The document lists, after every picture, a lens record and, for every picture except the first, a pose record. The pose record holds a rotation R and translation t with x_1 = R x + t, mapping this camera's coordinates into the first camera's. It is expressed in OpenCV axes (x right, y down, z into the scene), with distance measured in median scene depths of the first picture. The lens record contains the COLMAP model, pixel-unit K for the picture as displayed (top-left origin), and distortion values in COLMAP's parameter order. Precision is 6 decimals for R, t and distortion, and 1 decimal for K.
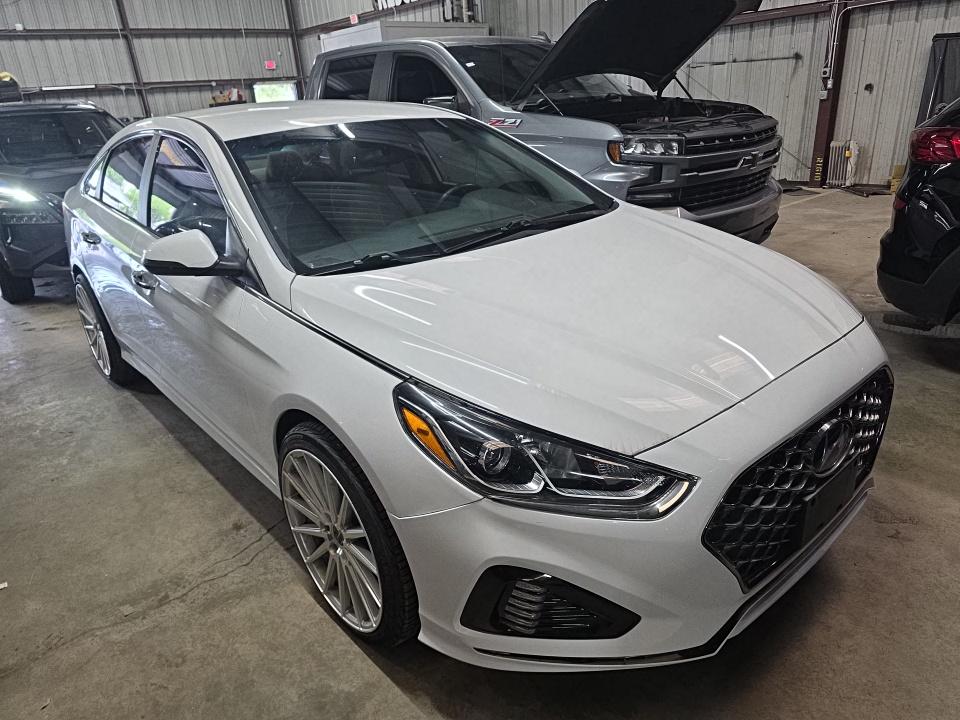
lens RADIAL K [[650.0, 0, 485.8], [0, 650.0, 359.1], [0, 0, 1]] dist [0.003923, 0.000515]
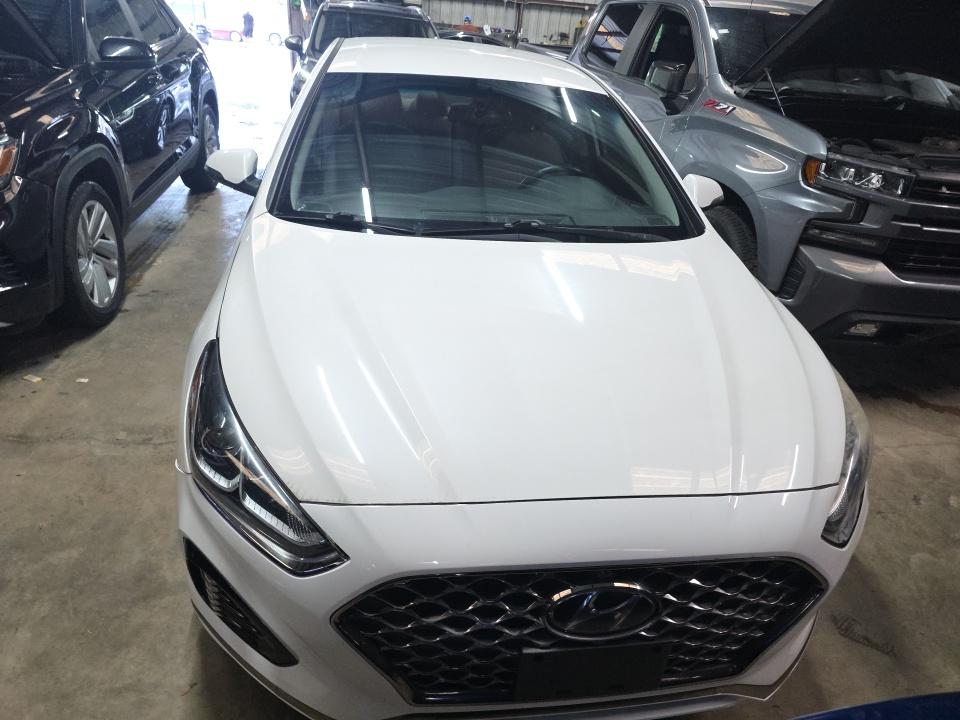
lens RADIAL K [[650.0, 0, 485.8], [0, 650.0, 359.1], [0, 0, 1]] dist [0.003923, 0.000515]
pose [[0.837436, 0.363980, -0.407701, 0.273357], [-0.328250, 0.931405, 0.157282, -0.098403], [0.436982, 0.002114, 0.899468, 0.105052]]
